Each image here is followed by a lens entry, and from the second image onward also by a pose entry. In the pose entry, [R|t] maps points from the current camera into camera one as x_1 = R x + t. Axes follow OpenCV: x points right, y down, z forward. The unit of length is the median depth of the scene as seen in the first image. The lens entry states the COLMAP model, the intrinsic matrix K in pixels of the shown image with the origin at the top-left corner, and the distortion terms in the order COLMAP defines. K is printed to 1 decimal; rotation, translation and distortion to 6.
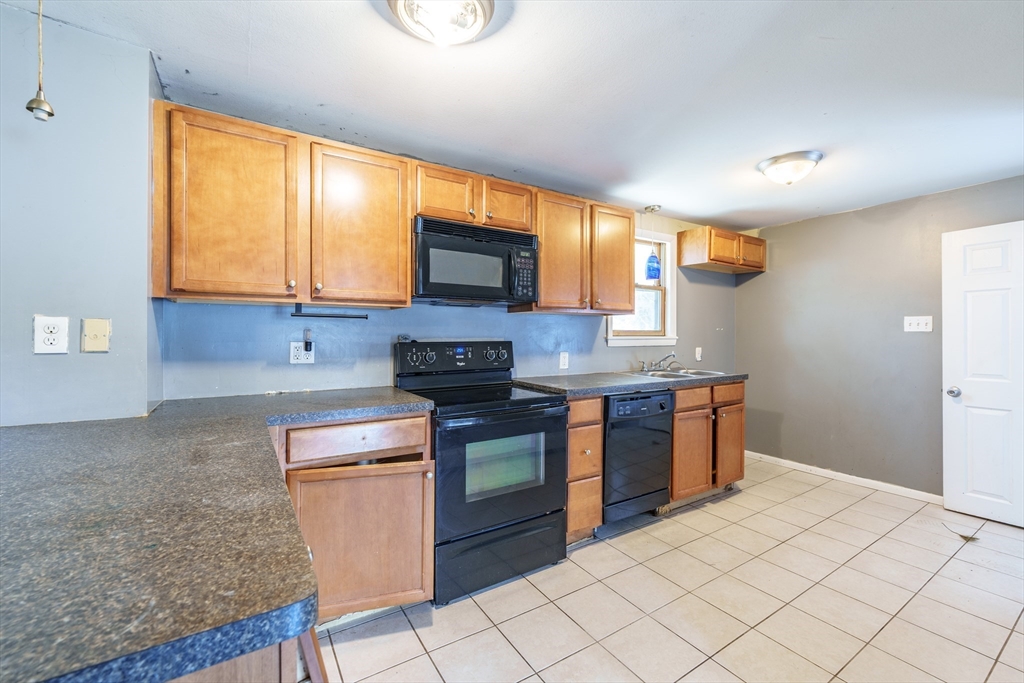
lens RADIAL K [[417.6, 0, 516.6], [0, 417.6, 332.5], [0, 0, 1]] dist [-0.005724, -0.000447]
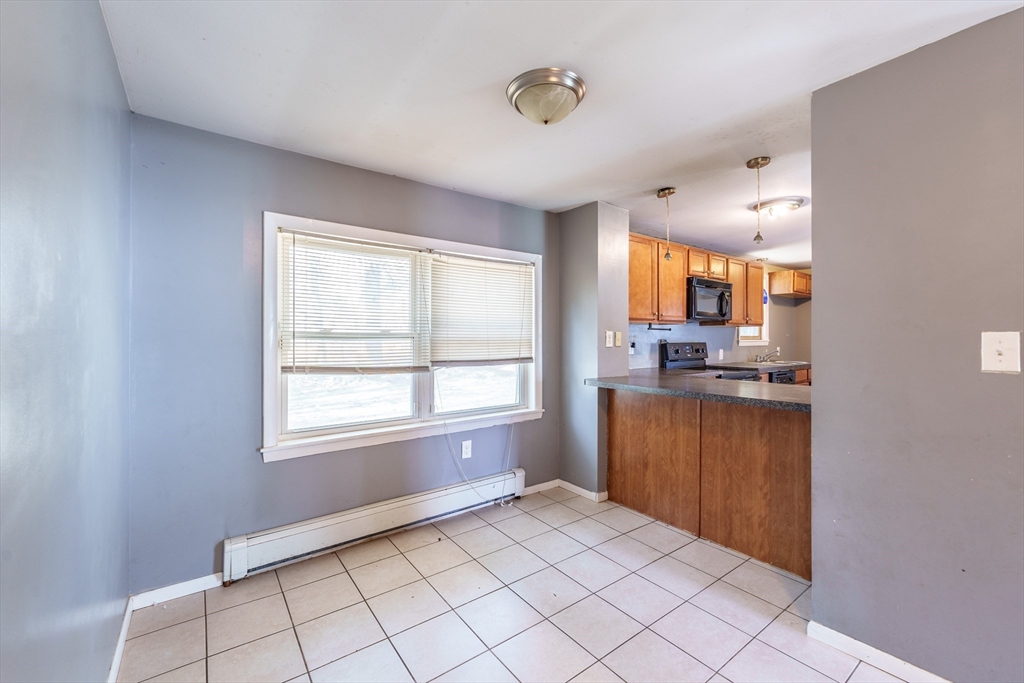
lens RADIAL K [[410.2, 0, 513.0], [0, 410.2, 338.7], [0, 0, 1]] dist [0.000764, -0.000049]
pose [[0.997512, -0.006990, 0.070152, -1.000034], [0.007113, 0.999974, -0.001514, 0.002202], [-0.070139, 0.002009, 0.997535, -0.684154]]
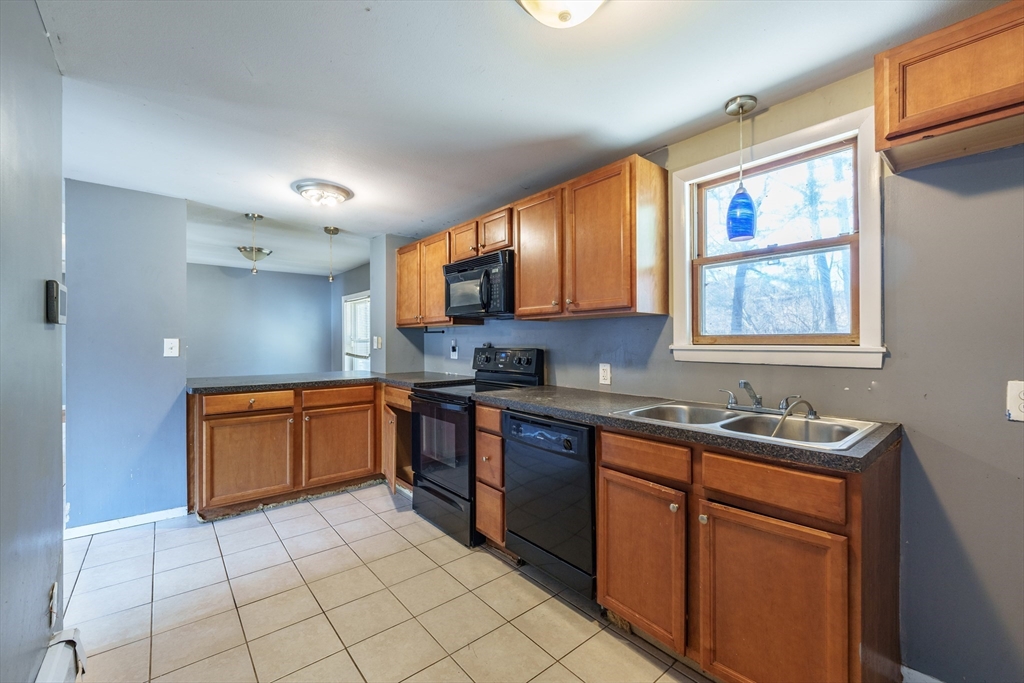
lens RADIAL K [[410.2, 0, 513.0], [0, 410.2, 338.7], [0, 0, 1]] dist [0.000764, -0.000049]
pose [[0.145804, -0.008309, -0.989279, 1.077893], [0.004958, 0.999958, -0.007668, 0.003678], [0.989301, -0.003787, 0.145839, 0.856094]]
